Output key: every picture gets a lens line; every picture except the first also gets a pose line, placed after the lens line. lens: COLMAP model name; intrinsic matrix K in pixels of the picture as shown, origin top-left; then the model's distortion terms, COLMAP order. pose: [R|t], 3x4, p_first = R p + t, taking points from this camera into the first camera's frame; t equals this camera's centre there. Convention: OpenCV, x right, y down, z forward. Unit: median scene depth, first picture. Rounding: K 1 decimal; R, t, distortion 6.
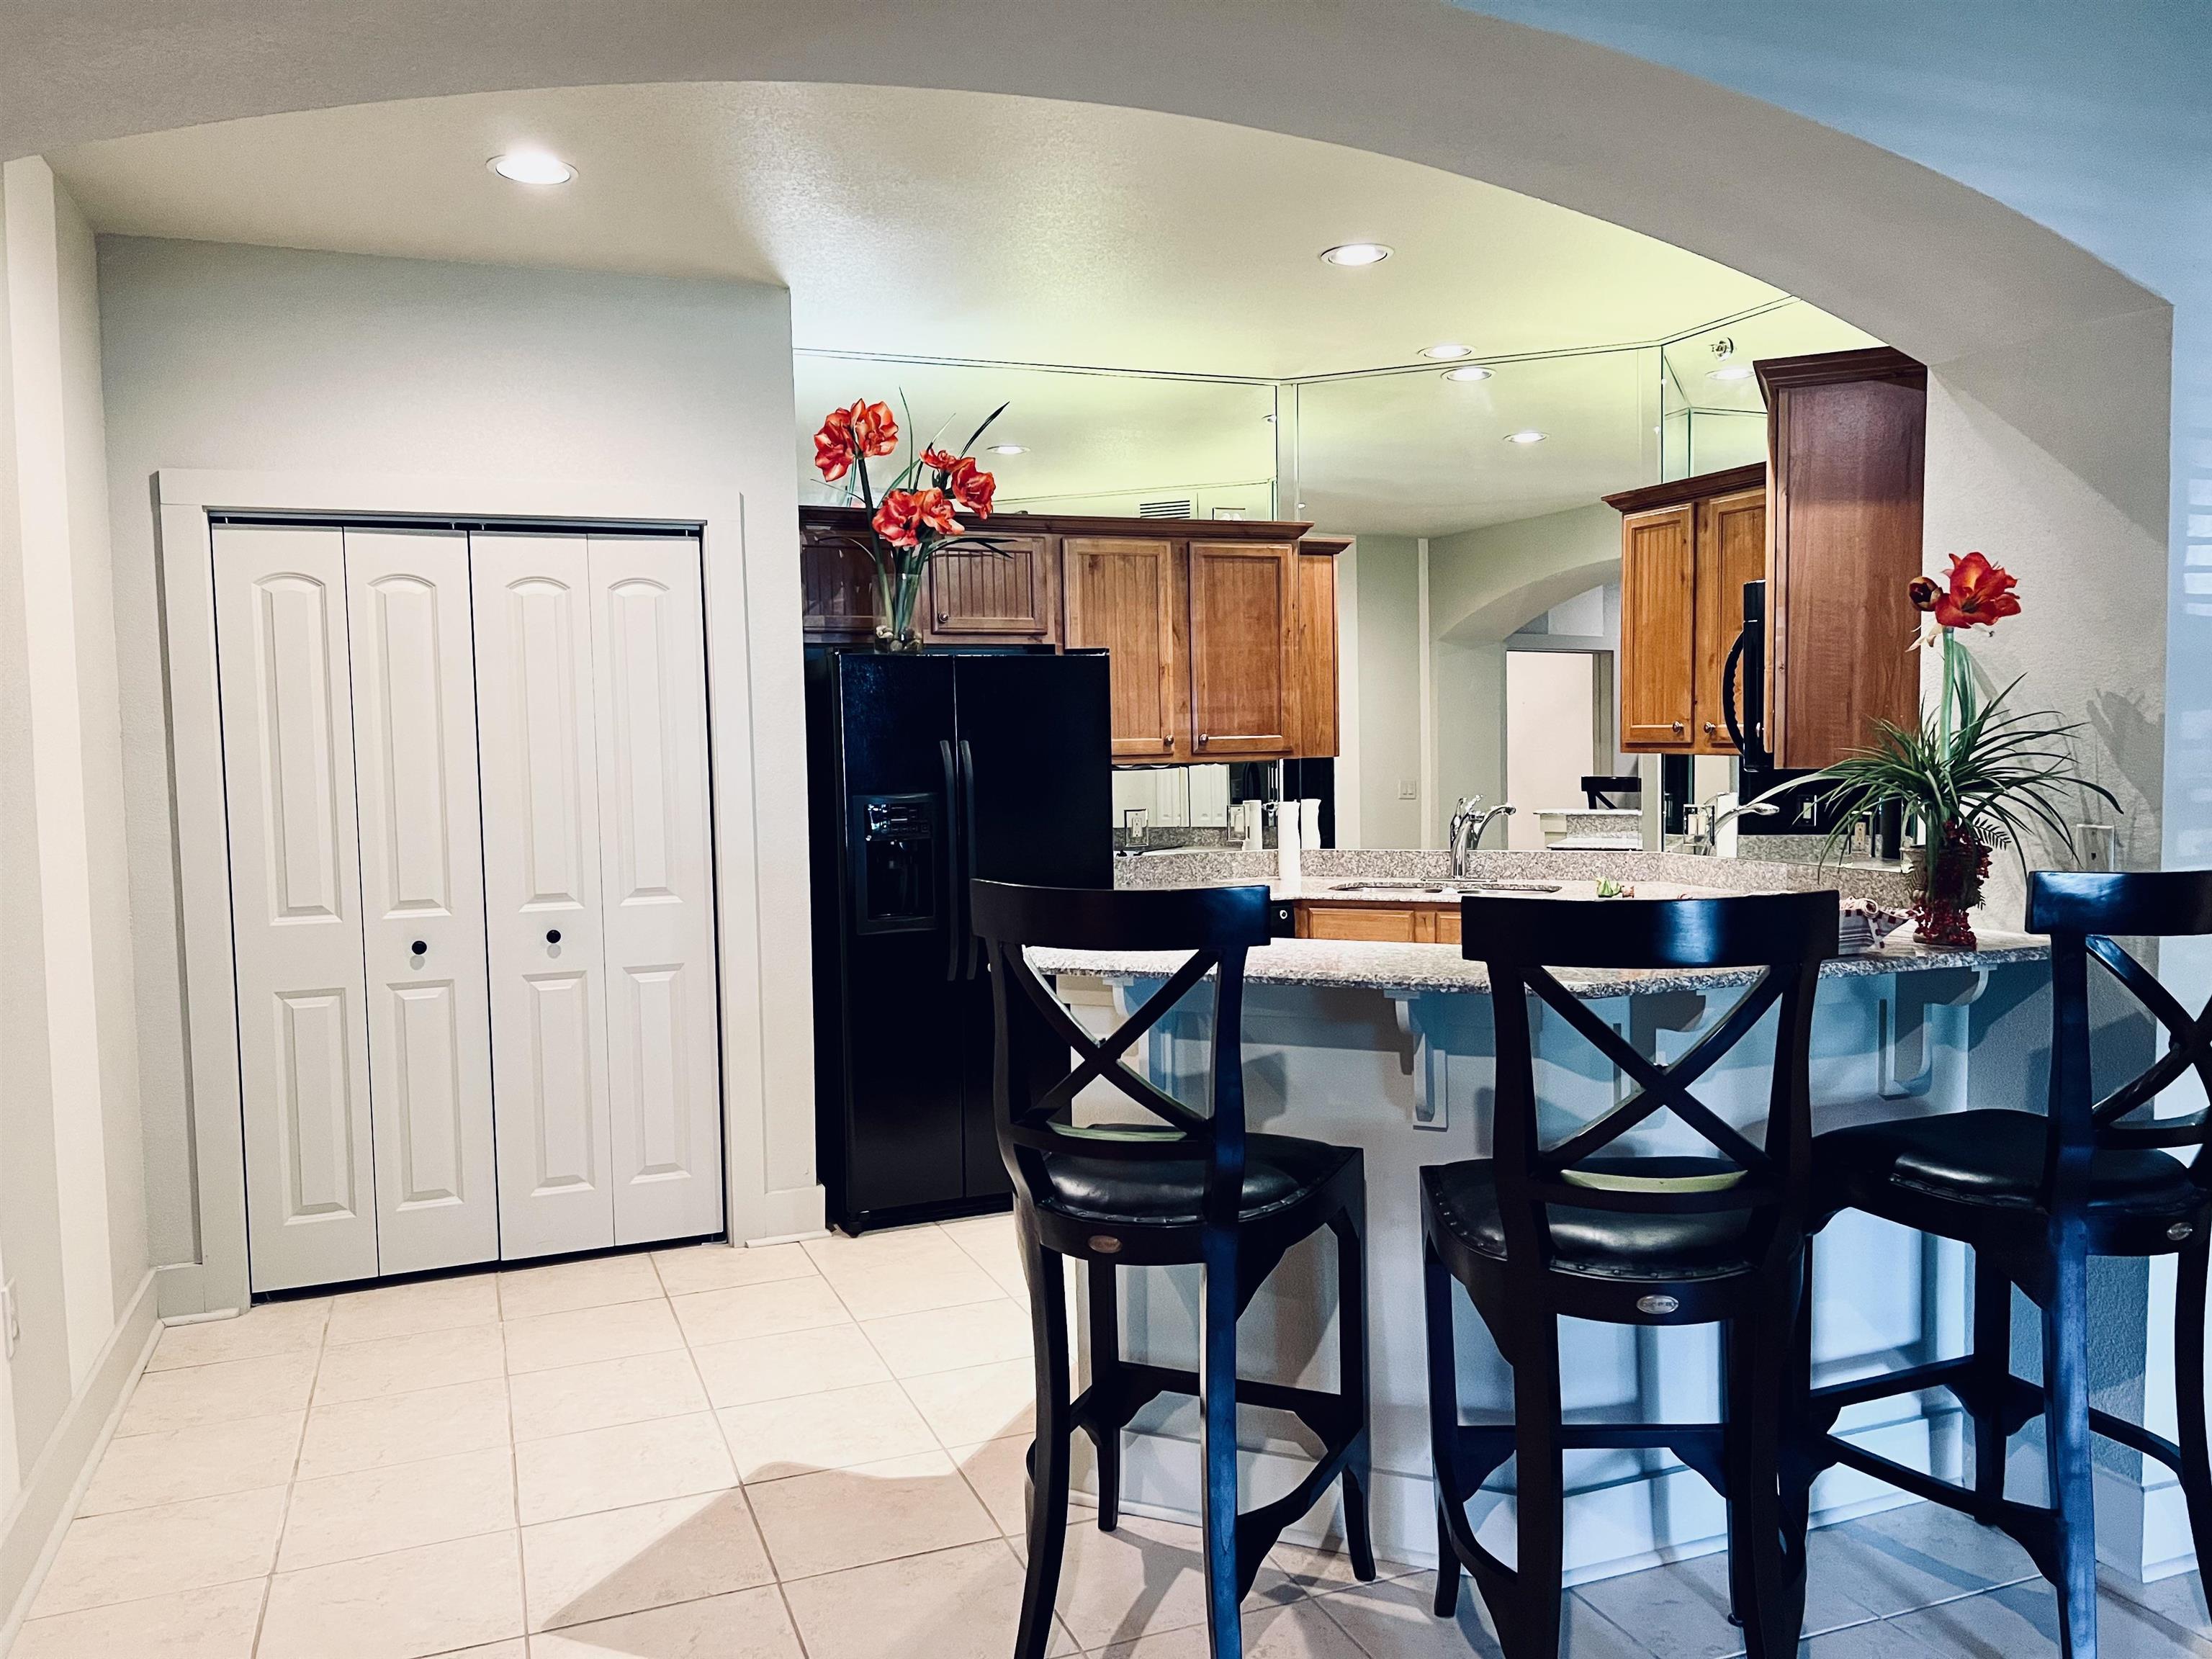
lens RADIAL K [[1652.0, 0, 1118.8], [0, 1652.0, 836.6], [0, 0, 1]] dist [0.058190, -0.058098]
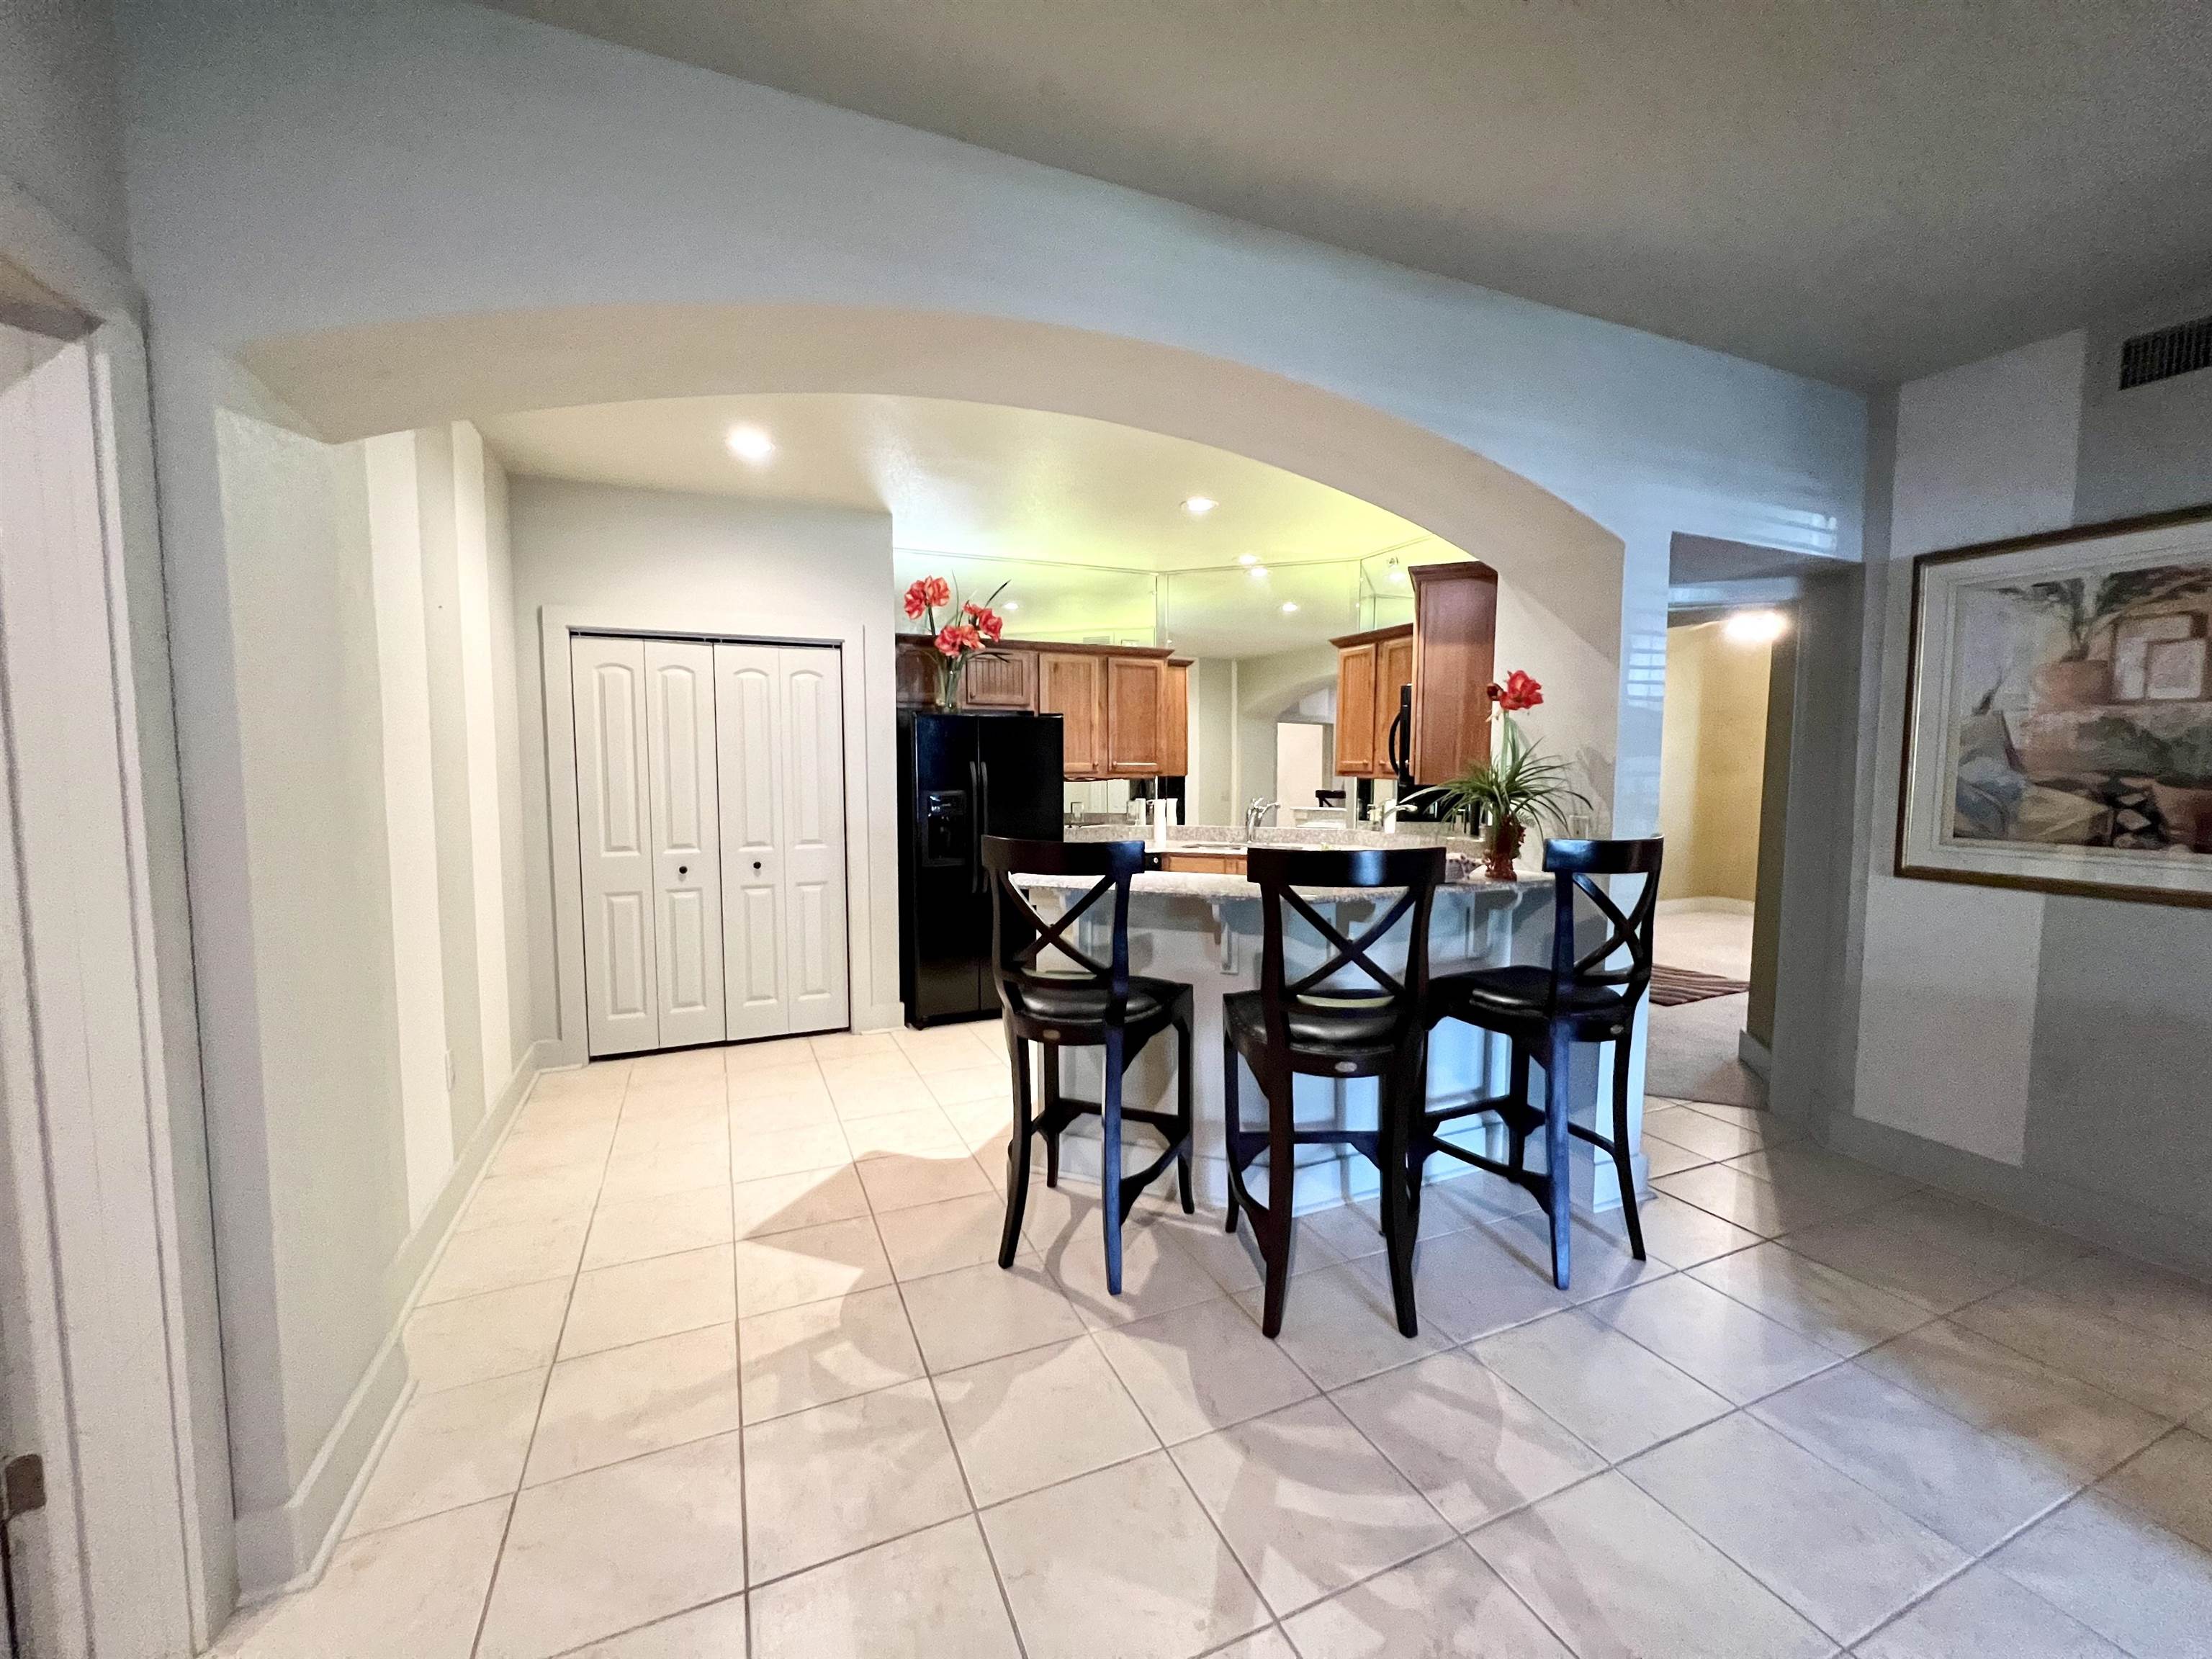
lens RADIAL K [[887.0, 0, 1104.4], [0, 887.0, 832.8], [0, 0, 1]] dist [0.000775, -0.000062]
pose [[0.999152, 0.016530, 0.037716, 0.006087], [-0.017078, 0.999753, 0.014248, 0.004404], [-0.037471, -0.014881, 0.999187, 0.011192]]
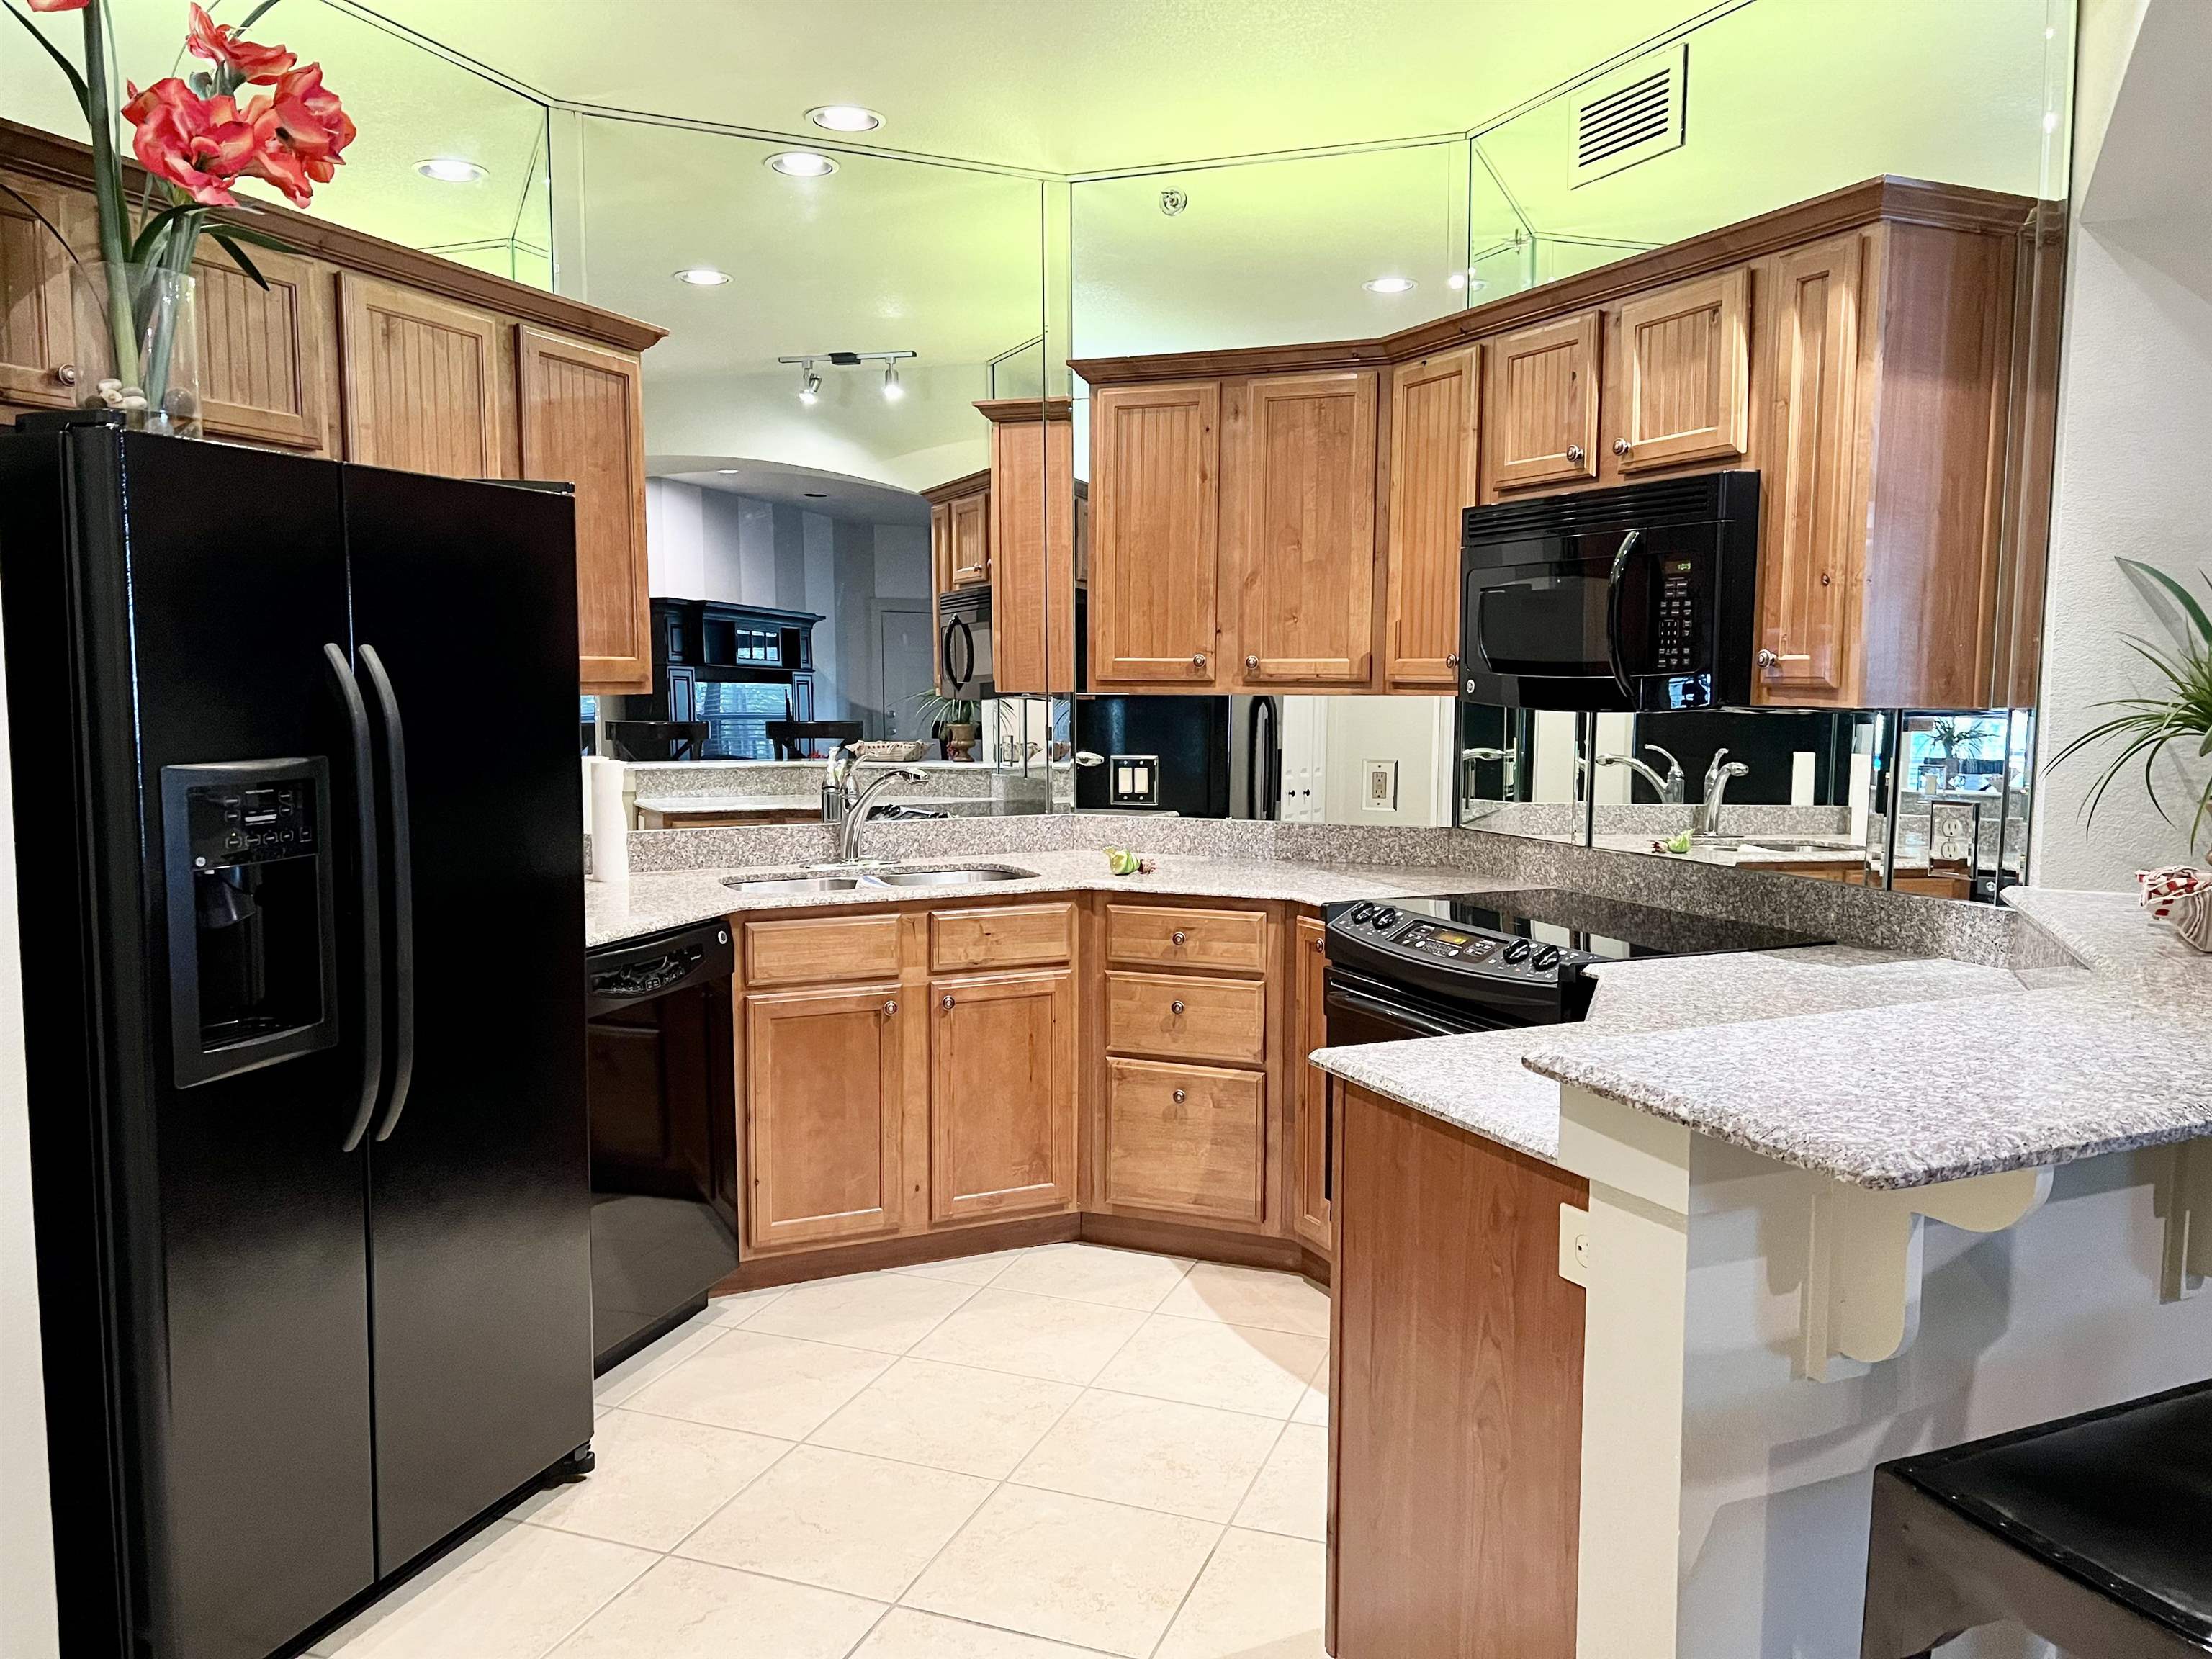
lens RADIAL K [[1652.0, 0, 1114.7], [0, 1652.0, 817.4], [0, 0, 1]] dist [0.058190, -0.058098]
pose [[0.676240, -0.043295, 0.735408, -0.369040], [0.028460, 0.999062, 0.032647, -0.021195], [-0.736131, -0.001147, 0.676838, 0.623250]]
